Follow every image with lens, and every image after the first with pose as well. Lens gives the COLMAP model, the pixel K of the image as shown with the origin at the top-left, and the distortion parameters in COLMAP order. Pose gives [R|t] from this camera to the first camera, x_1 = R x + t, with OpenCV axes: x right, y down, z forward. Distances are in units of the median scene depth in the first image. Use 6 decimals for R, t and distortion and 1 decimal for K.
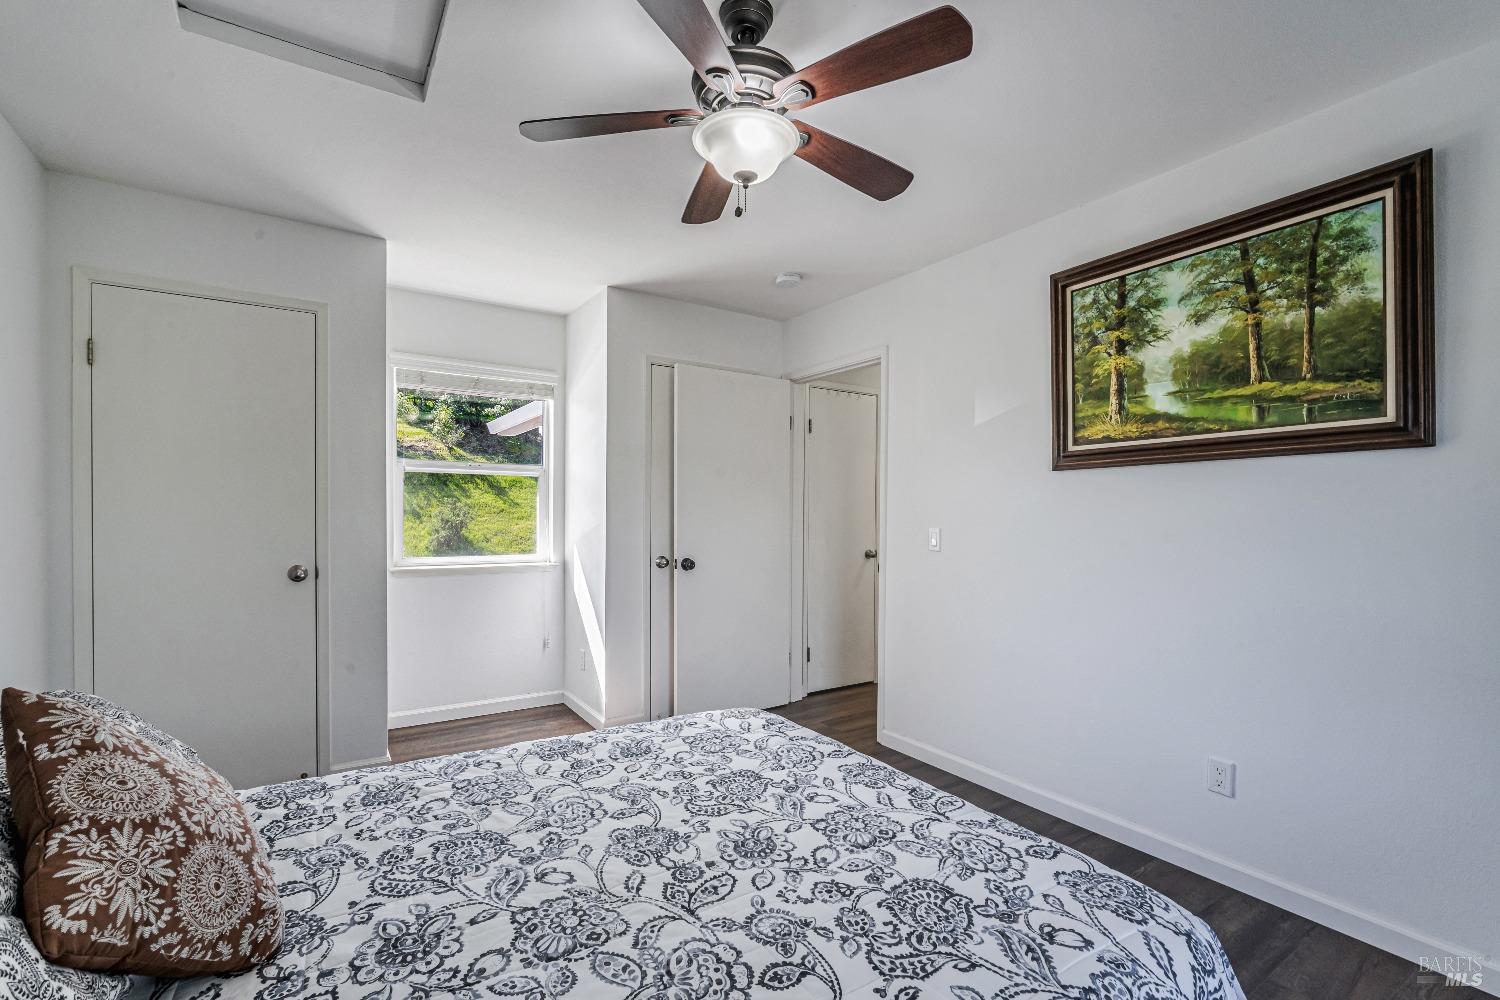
lens RADIAL K [[672.0, 0, 742.4], [0, 672.0, 507.6], [0, 0, 1]] dist [-0.010644, 0.000950]
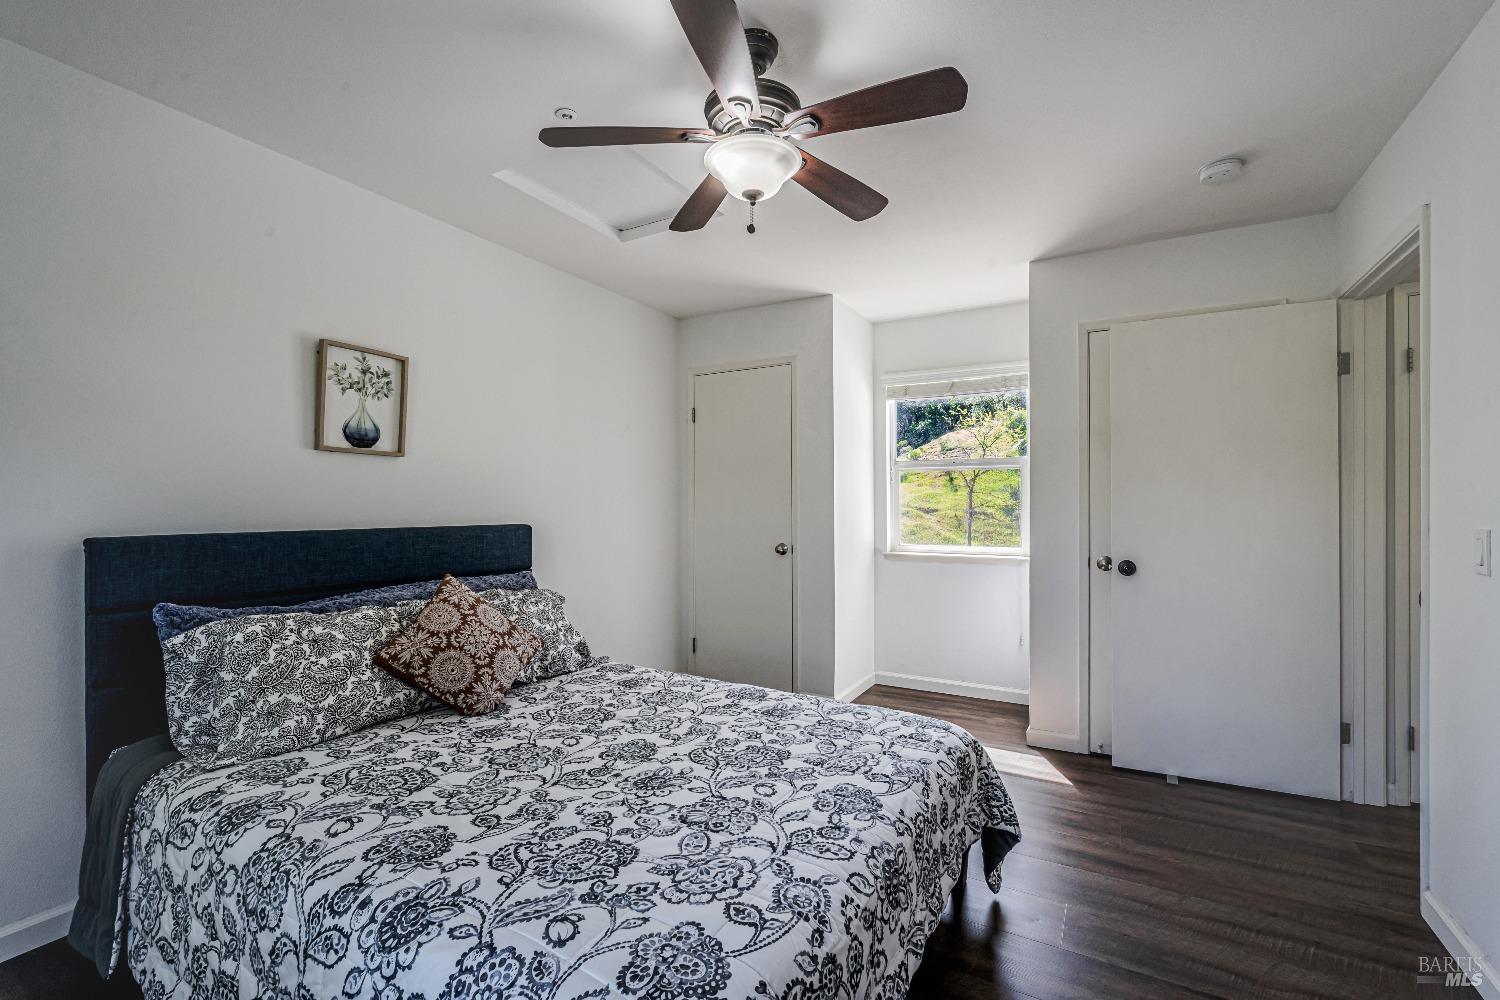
lens RADIAL K [[660.6, 0, 732.8], [0, 660.6, 475.9], [0, 0, 1]] dist [-0.003571, 0.000137]
pose [[0.426933, -0.047545, -0.903032, 1.042350], [0.012454, 0.998831, -0.046700, 0.014577], [0.904197, 0.008691, 0.427026, 0.555410]]
